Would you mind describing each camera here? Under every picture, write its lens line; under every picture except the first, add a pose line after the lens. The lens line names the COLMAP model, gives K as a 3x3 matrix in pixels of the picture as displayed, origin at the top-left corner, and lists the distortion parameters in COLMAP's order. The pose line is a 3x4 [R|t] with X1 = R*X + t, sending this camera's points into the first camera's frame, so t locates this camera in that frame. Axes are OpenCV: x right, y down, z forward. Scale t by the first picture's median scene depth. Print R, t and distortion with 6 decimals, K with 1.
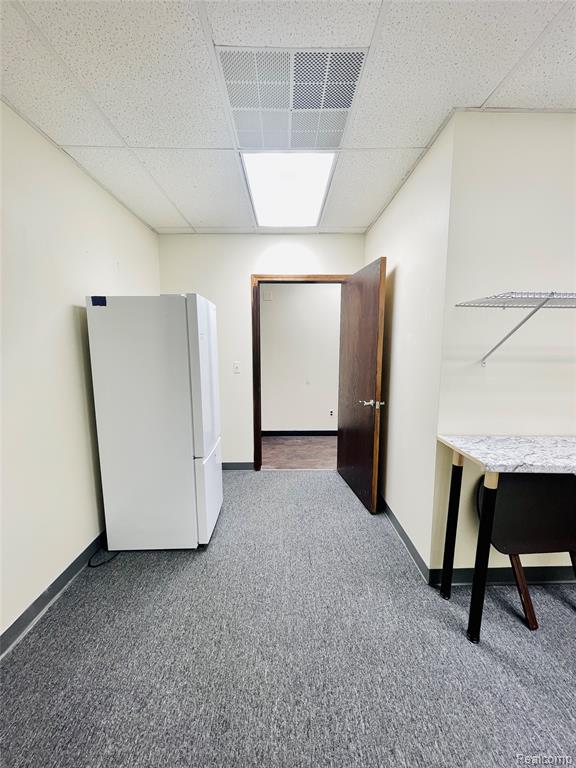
lens RADIAL K [[307.8, 0, 282.8], [0, 307.8, 386.4], [0, 0, 1]] dist [-0.003645, 0.000773]
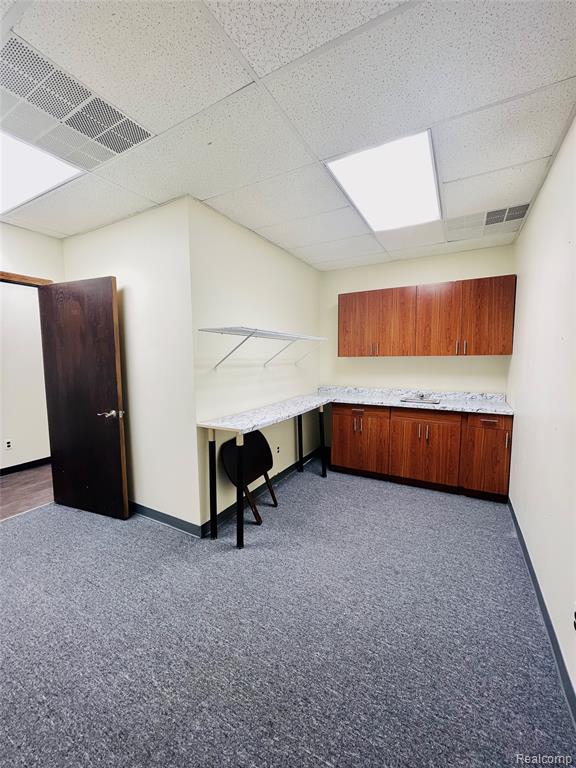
lens RADIAL K [[307.8, 0, 282.8], [0, 307.8, 386.4], [0, 0, 1]] dist [-0.003645, 0.000773]
pose [[0.509298, -0.083145, 0.856564, -0.463404], [0.117849, 0.992684, 0.026287, 0.005463], [-0.852483, 0.087557, 0.515371, -0.040891]]
